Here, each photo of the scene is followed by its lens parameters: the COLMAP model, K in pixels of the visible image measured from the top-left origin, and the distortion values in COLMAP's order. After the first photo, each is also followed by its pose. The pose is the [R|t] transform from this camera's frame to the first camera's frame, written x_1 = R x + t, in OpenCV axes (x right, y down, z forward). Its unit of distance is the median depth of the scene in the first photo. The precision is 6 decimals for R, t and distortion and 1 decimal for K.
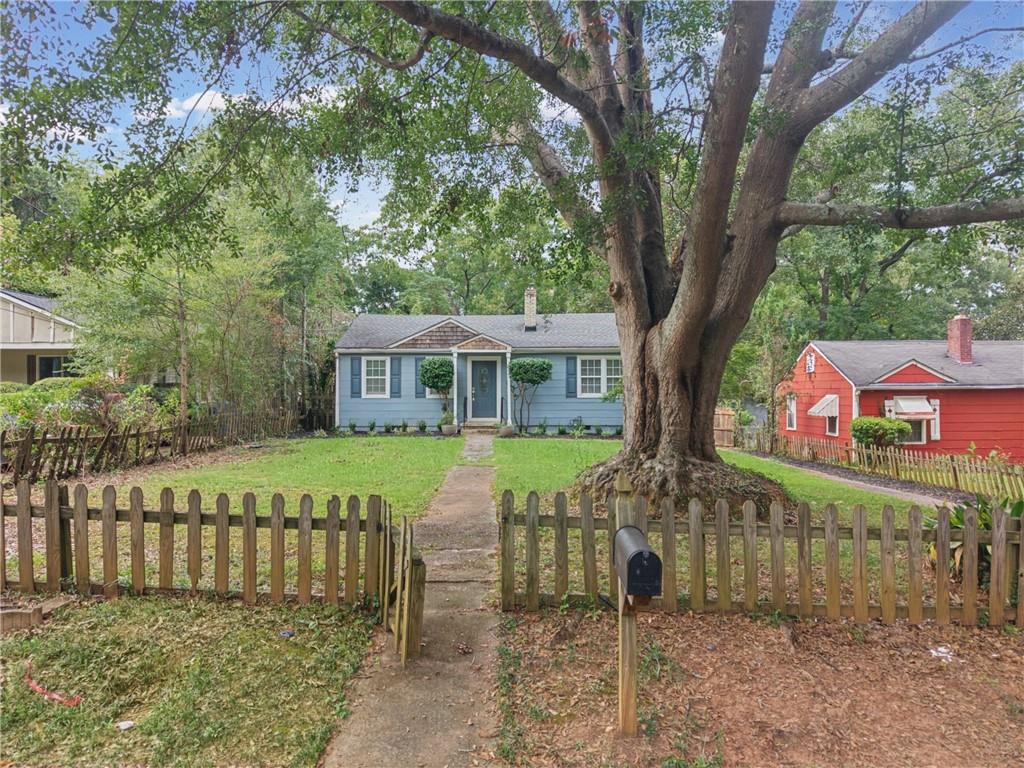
lens RADIAL K [[666.3, 0, 512.0], [0, 666.3, 384.0], [0, 0, 1]] dist [0.007319, -0.001320]
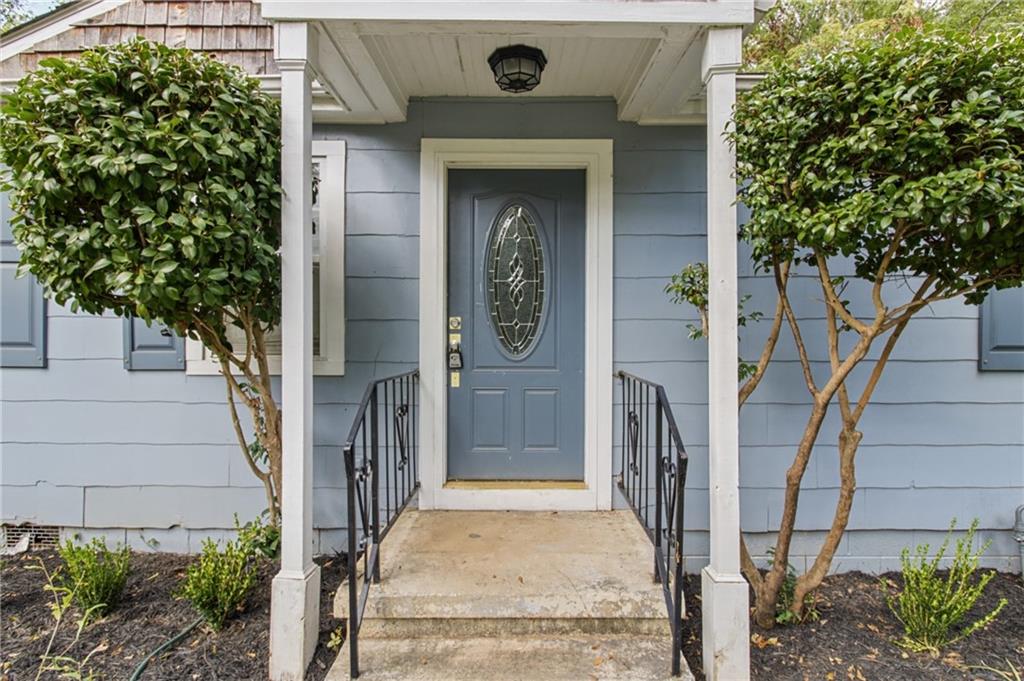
lens RADIAL K [[477.5, 0, 517.3], [0, 477.5, 338.1], [0, 0, 1]] dist [-0.000055, 0.000914]
pose [[0.999829, 0.006720, 0.017245, -0.043175], [-0.007187, 0.999604, 0.027191, 0.007142], [-0.017056, -0.027311, 0.999481, 0.871632]]
